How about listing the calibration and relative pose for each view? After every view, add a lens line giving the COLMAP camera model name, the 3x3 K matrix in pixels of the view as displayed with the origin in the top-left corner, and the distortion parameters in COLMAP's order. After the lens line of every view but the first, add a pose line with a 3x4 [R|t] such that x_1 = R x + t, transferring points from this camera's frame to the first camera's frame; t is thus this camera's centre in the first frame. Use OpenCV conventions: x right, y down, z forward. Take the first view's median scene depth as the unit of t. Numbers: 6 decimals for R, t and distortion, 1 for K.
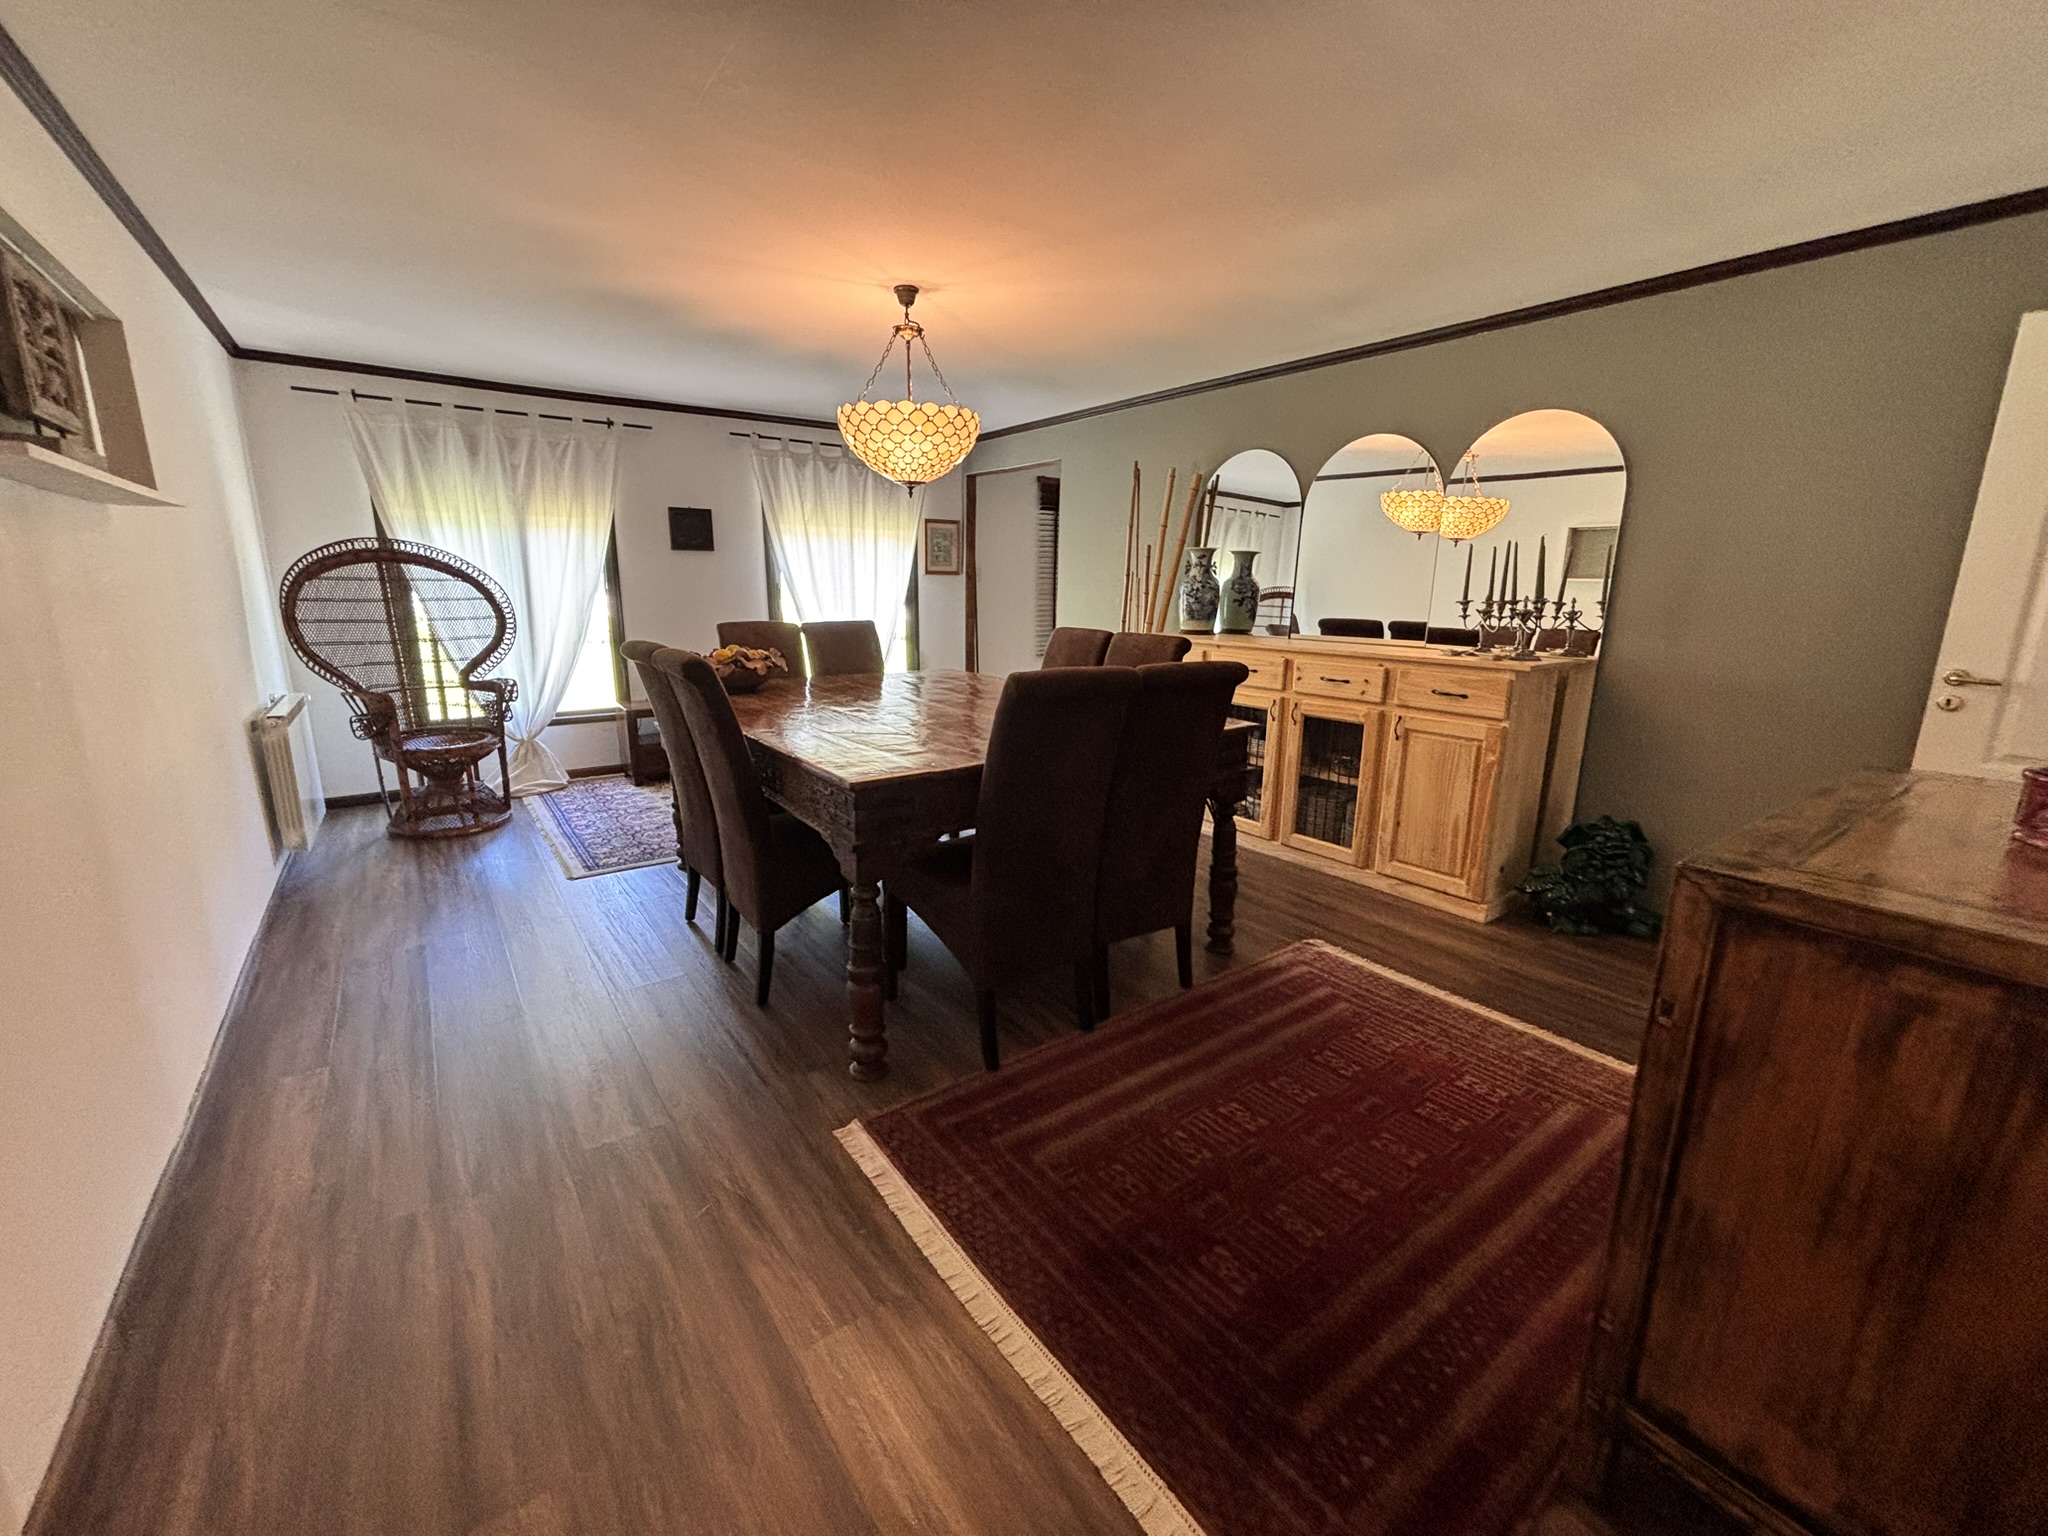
lens RADIAL K [[827.7, 0, 1020.9], [0, 827.7, 766.9], [0, 0, 1]] dist [0.001960, -0.000403]
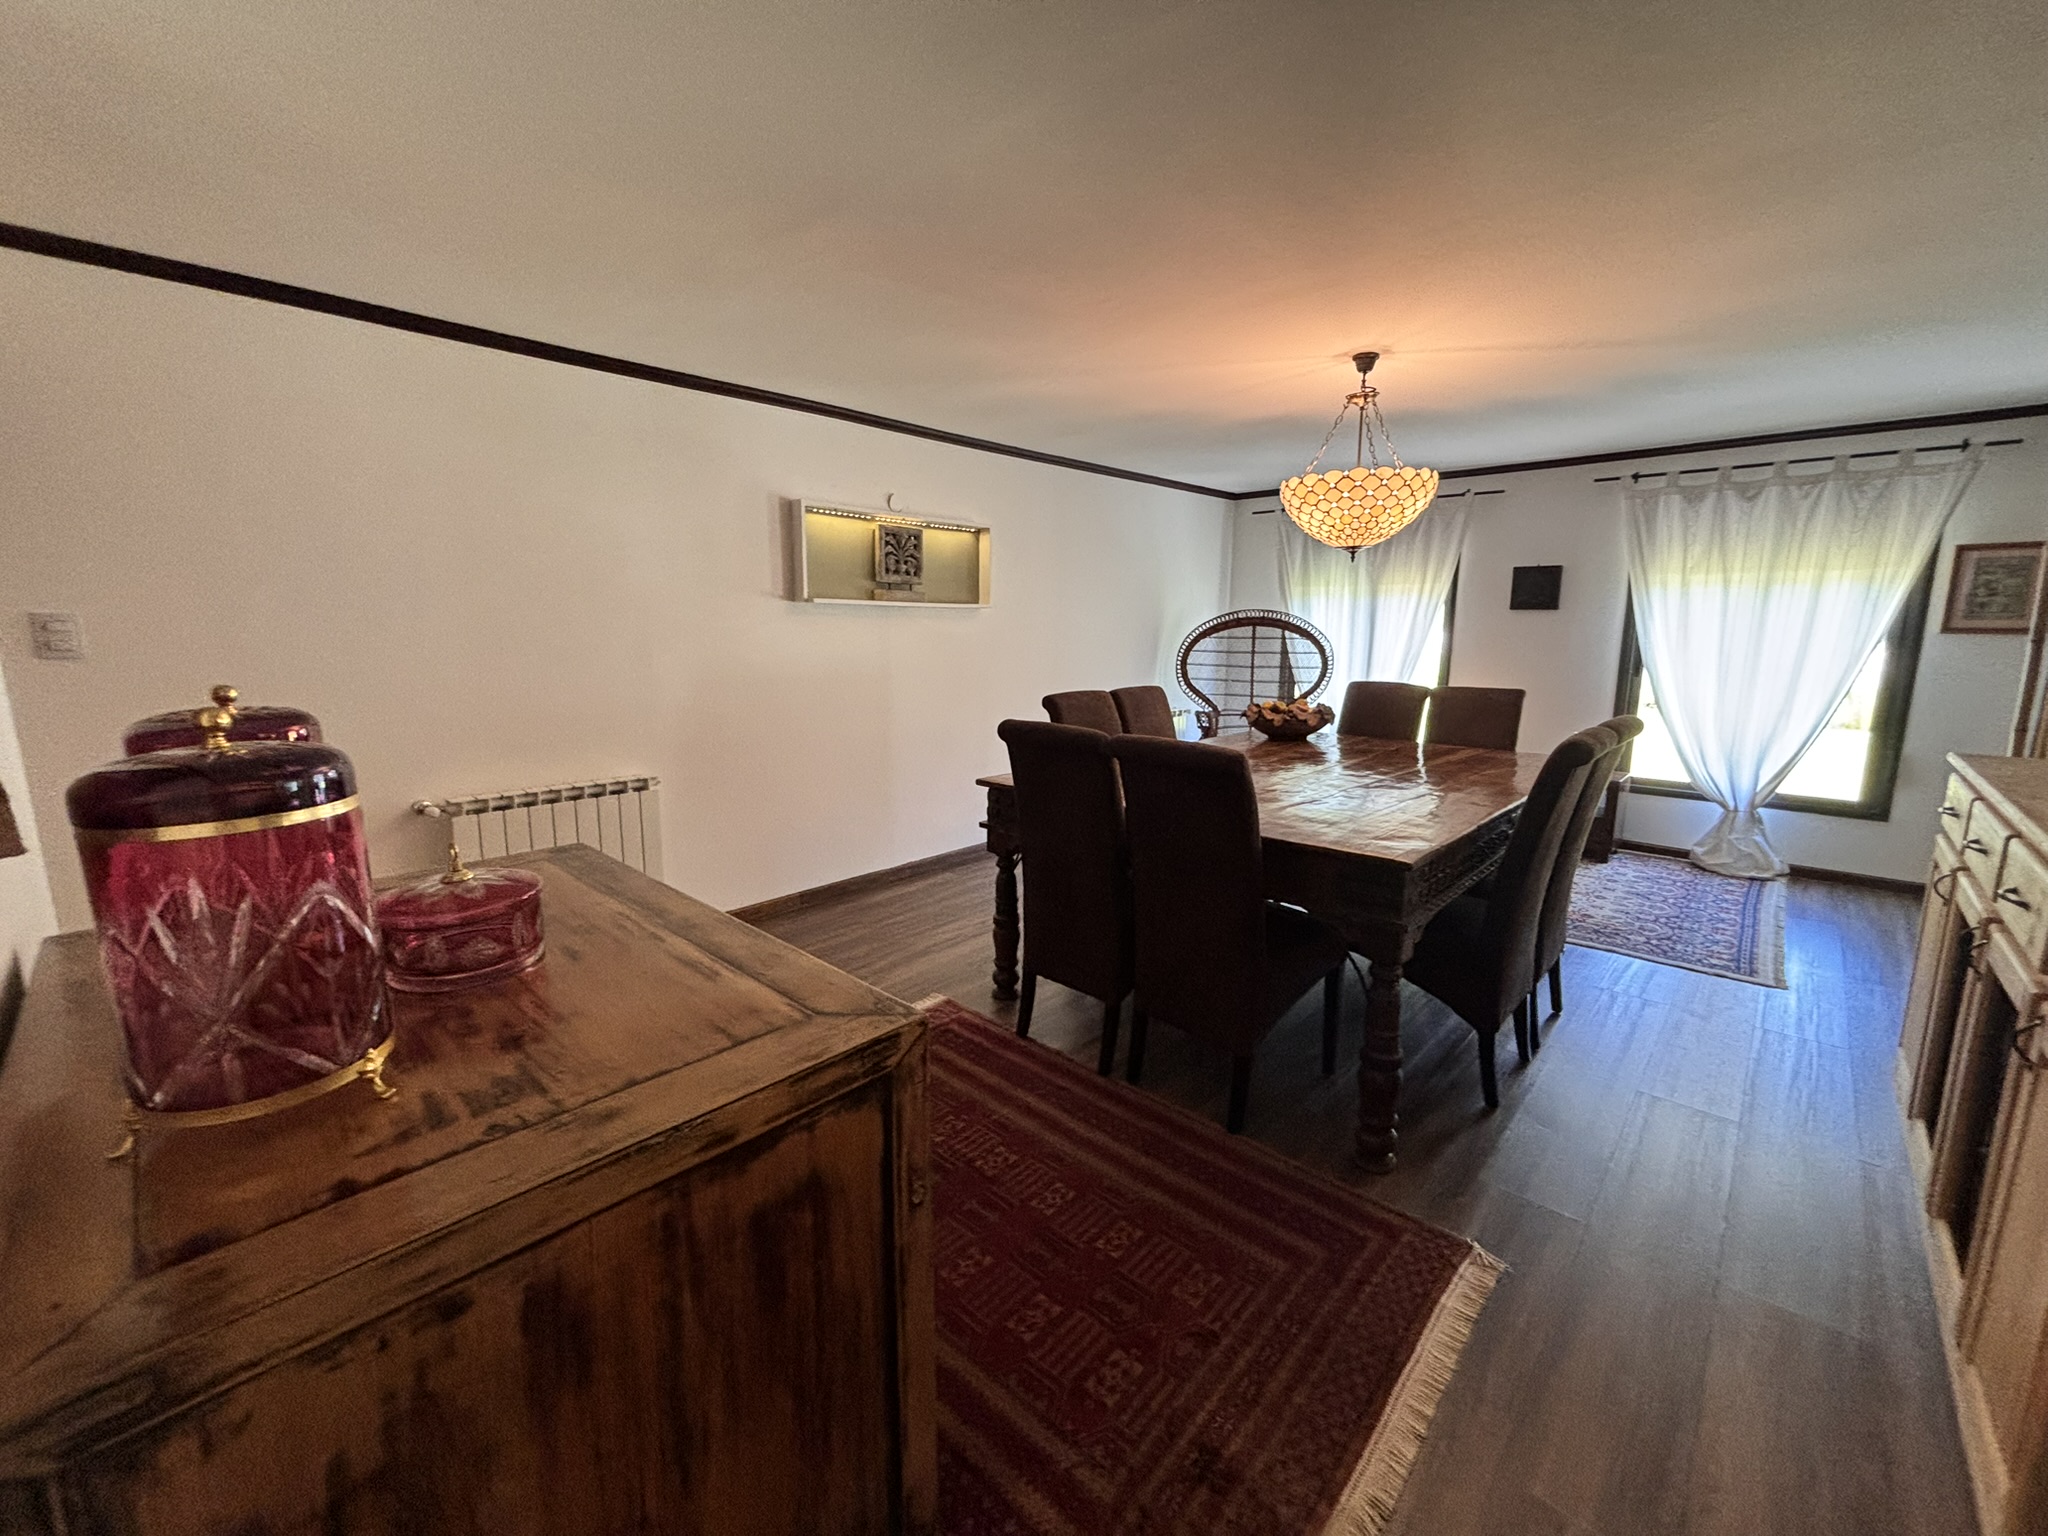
lens RADIAL K [[827.7, 0, 1020.1], [0, 827.7, 761.8], [0, 0, 1]] dist [0.001960, -0.000403]
pose [[0.181898, 0.154227, -0.971147, 0.538479], [-0.218431, 0.969286, 0.113019, -0.083725], [0.958750, 0.191570, 0.209999, 0.319258]]
